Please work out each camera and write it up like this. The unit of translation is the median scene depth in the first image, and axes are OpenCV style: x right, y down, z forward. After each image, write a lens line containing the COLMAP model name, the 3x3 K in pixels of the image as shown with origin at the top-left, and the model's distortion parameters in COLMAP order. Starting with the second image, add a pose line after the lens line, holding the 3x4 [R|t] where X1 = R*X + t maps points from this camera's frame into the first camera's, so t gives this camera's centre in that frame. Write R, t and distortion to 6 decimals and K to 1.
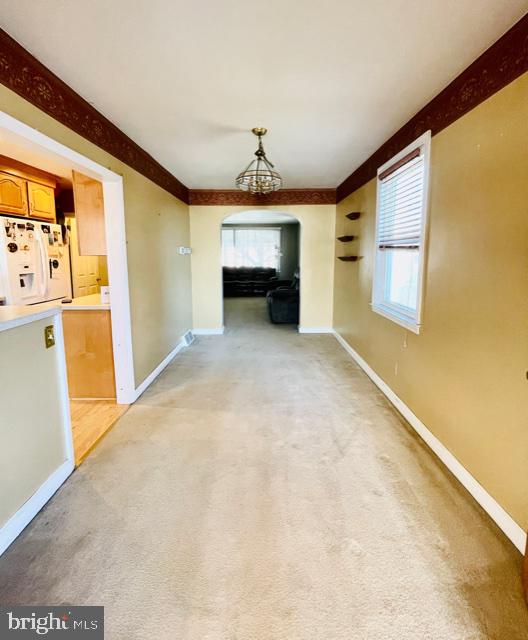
lens RADIAL K [[406.5, 0, 265.6], [0, 406.5, 321.2], [0, 0, 1]] dist [0.000293, -0.001665]
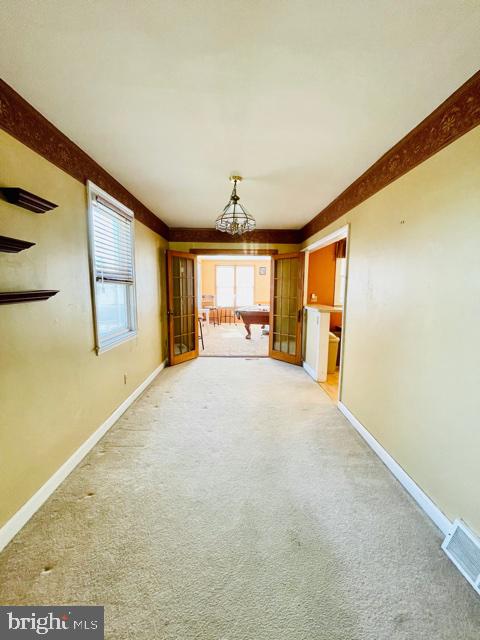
lens RADIAL K [[257.3, 0, 237.9], [0, 257.3, 319.0], [0, 0, 1]] dist [0.001246, 0.000284]
pose [[0.999936, 0.010155, -0.005027, -0.001462], [-0.010331, 0.999288, -0.036299, -0.053955], [0.004654, 0.036349, 0.999328, 0.326722]]
